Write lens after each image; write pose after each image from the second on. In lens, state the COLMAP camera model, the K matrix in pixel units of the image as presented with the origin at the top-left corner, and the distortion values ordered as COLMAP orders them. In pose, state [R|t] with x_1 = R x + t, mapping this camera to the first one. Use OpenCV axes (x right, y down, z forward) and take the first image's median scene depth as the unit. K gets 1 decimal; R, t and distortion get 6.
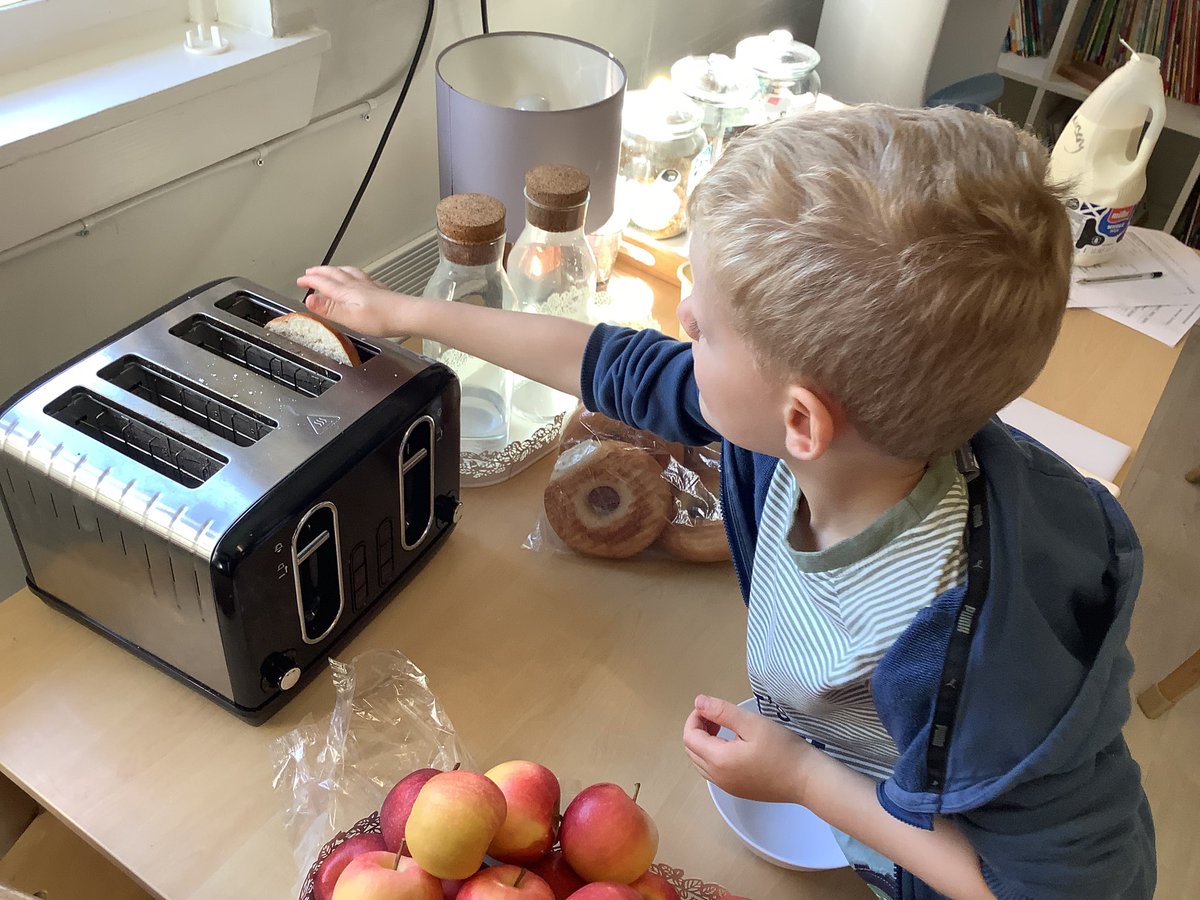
lens RADIAL K [[1110.4, 0, 600.0], [0, 1110.4, 450.0], [0, 0, 1]] dist [-0.005821, -0.004100]
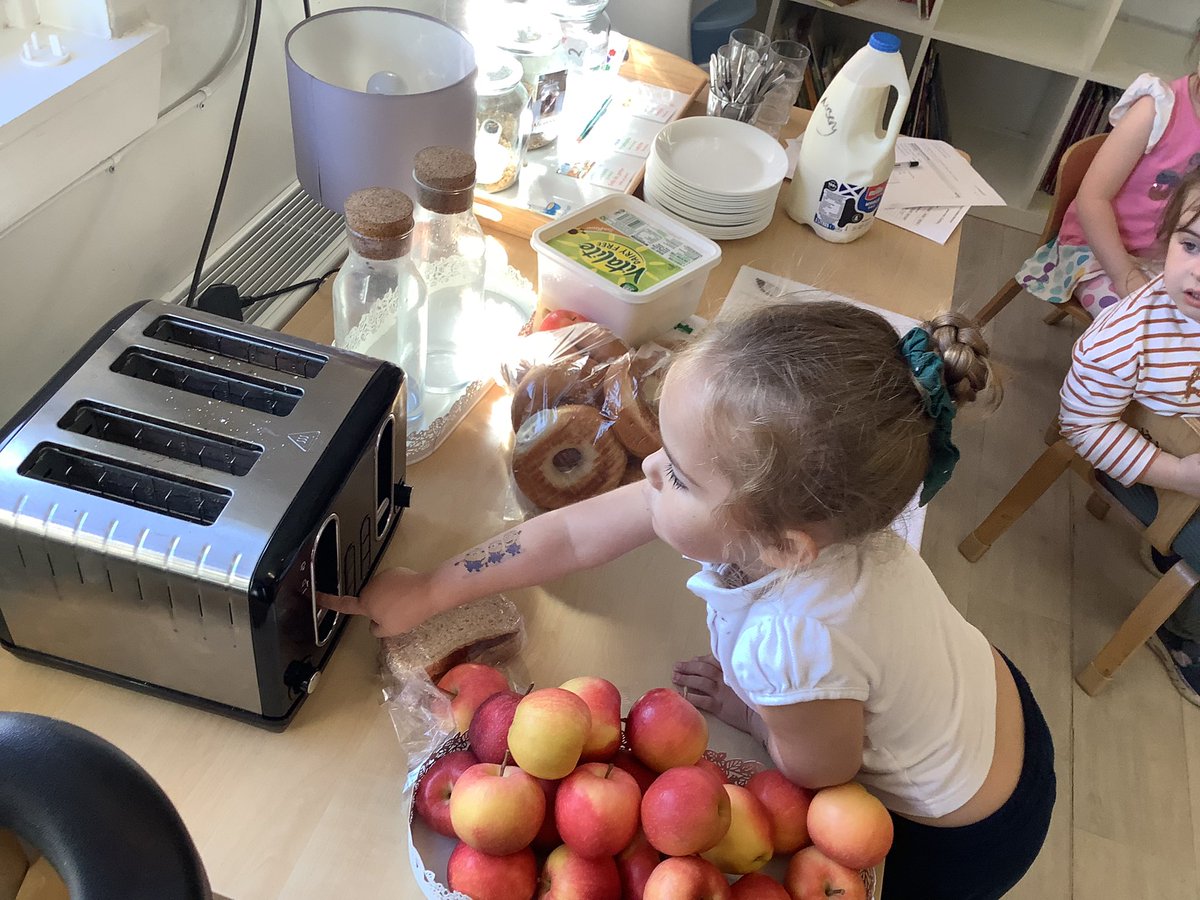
lens RADIAL K [[1110.4, 0, 600.0], [0, 1110.4, 450.0], [0, 0, 1]] dist [-0.005821, -0.004100]
pose [[0.964035, -0.159248, 0.212784, -0.161942], [0.141337, 0.985199, 0.096986, -0.059765], [-0.225080, -0.063424, 0.972274, -0.055646]]
